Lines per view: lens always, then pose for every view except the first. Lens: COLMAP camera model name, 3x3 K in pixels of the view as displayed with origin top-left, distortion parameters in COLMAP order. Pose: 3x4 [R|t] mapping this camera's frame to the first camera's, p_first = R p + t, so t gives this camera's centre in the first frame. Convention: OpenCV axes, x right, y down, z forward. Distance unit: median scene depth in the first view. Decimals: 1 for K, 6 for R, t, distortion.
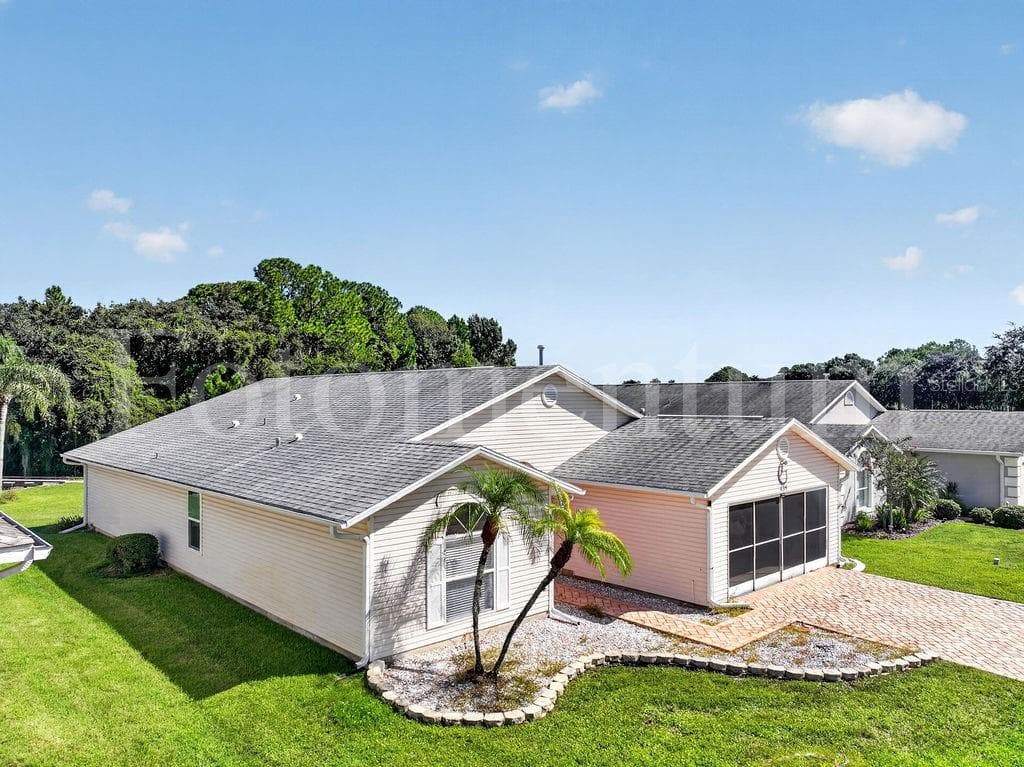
lens RADIAL K [[721.9, 0, 508.2], [0, 721.9, 398.7], [0, 0, 1]] dist [-0.003075, 0.019691]
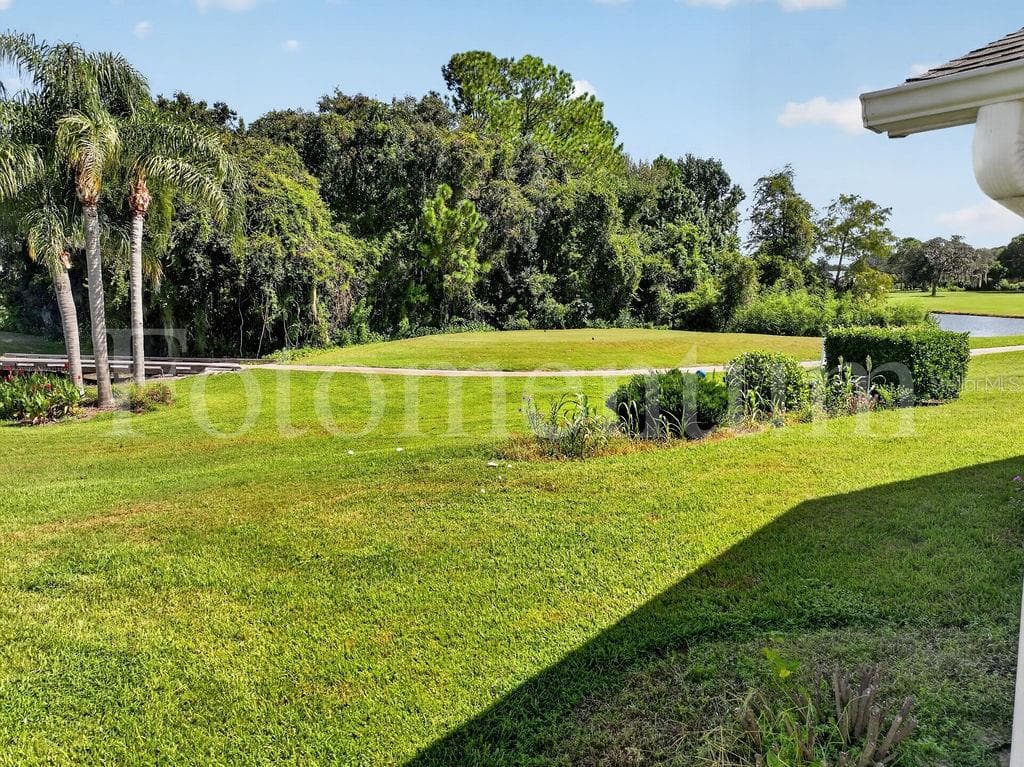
lens RADIAL K [[721.9, 0, 511.8], [0, 721.9, 381.8], [0, 0, 1]] dist [-0.003075, 0.019691]
pose [[0.992938, 0.010882, -0.118136, -0.270859], [0.004704, 0.991390, 0.130858, 0.042925], [0.118543, -0.130489, 0.984337, 0.375272]]
